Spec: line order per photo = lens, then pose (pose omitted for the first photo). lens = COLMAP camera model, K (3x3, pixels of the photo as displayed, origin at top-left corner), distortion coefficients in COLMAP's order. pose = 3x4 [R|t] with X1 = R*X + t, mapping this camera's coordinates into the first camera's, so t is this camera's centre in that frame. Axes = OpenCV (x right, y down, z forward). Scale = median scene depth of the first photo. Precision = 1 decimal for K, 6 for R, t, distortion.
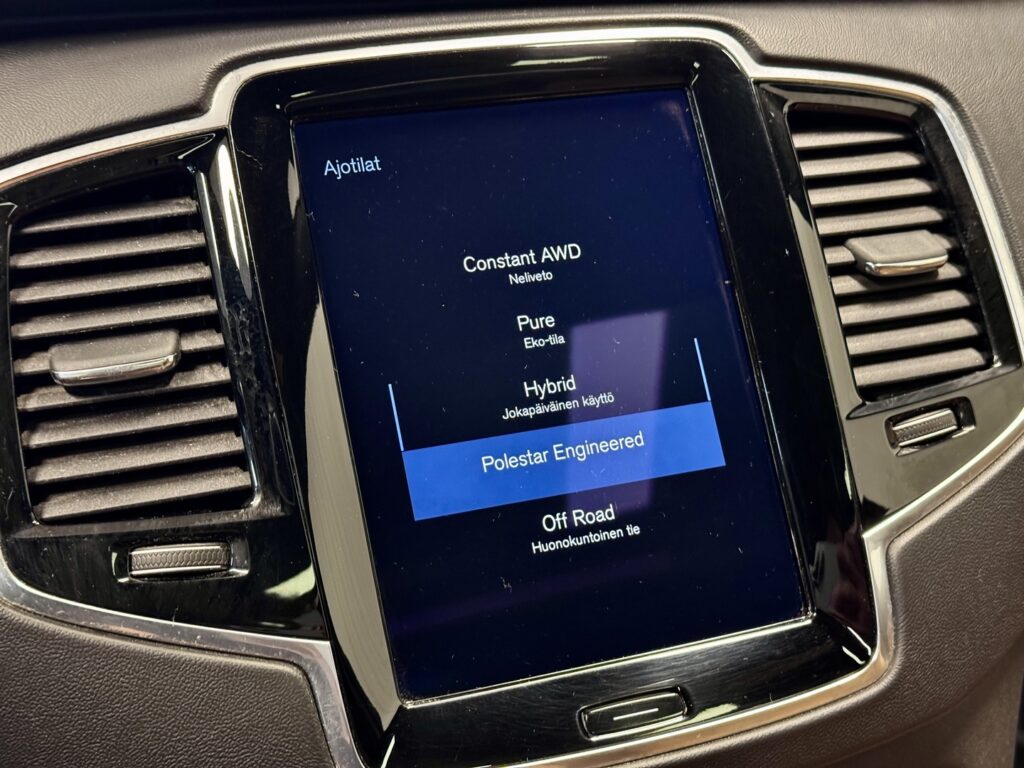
lens RADIAL K [[1431.2, 0, 511.8], [0, 1431.2, 381.8], [0, 0, 1]] dist [0.128300, 0.000000]
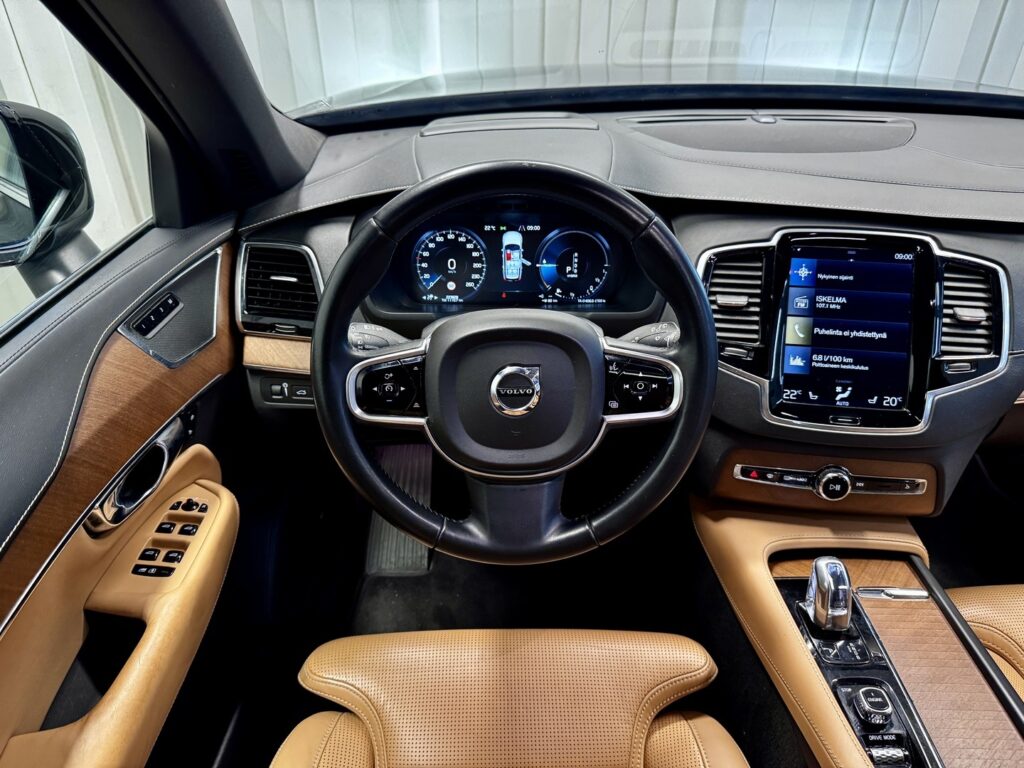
lens RADIAL K [[685.9, 0, 518.4], [0, 685.9, 387.5], [0, 0, 1]] dist [0.012406, -0.029257]
pose [[0.893222, 0.256203, -0.369479, -0.035699], [-0.191760, 0.960357, 0.202343, -0.053682], [0.406672, -0.109886, 0.906941, -0.974030]]
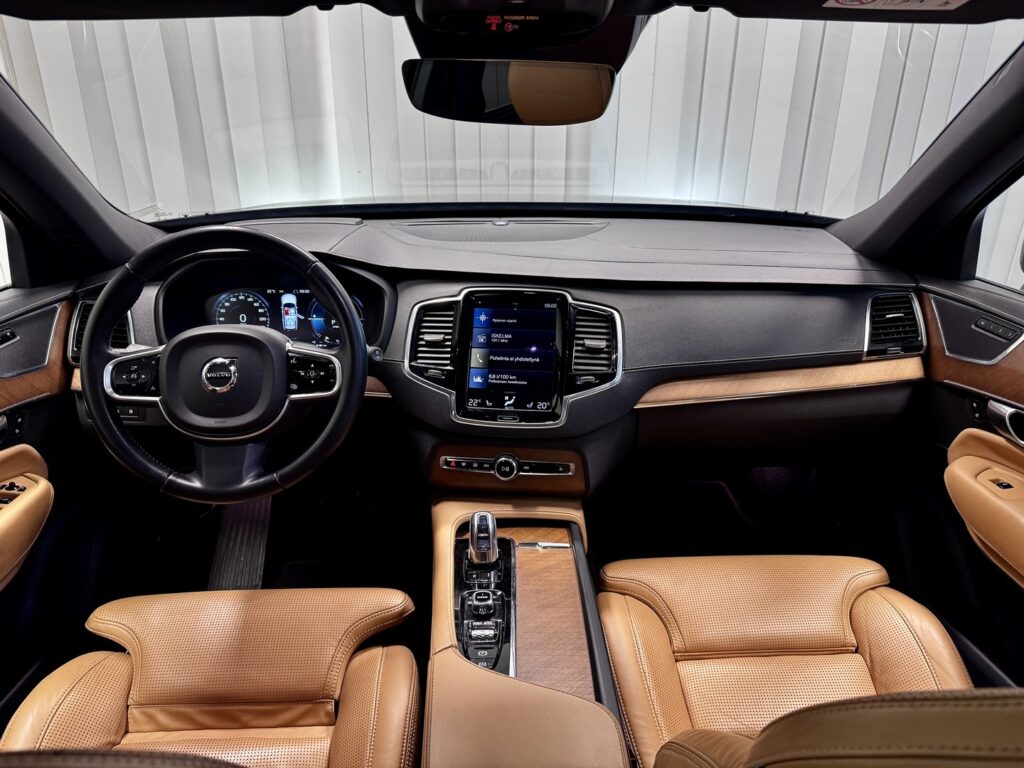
lens RADIAL K [[685.9, 0, 519.6], [0, 685.9, 382.0], [0, 0, 1]] dist [0.012406, -0.029257]
pose [[0.915268, 0.178886, -0.360950, 0.991457], [-0.183763, 0.982745, 0.021074, 0.035229], [0.358491, 0.047041, 0.932347, -1.319447]]
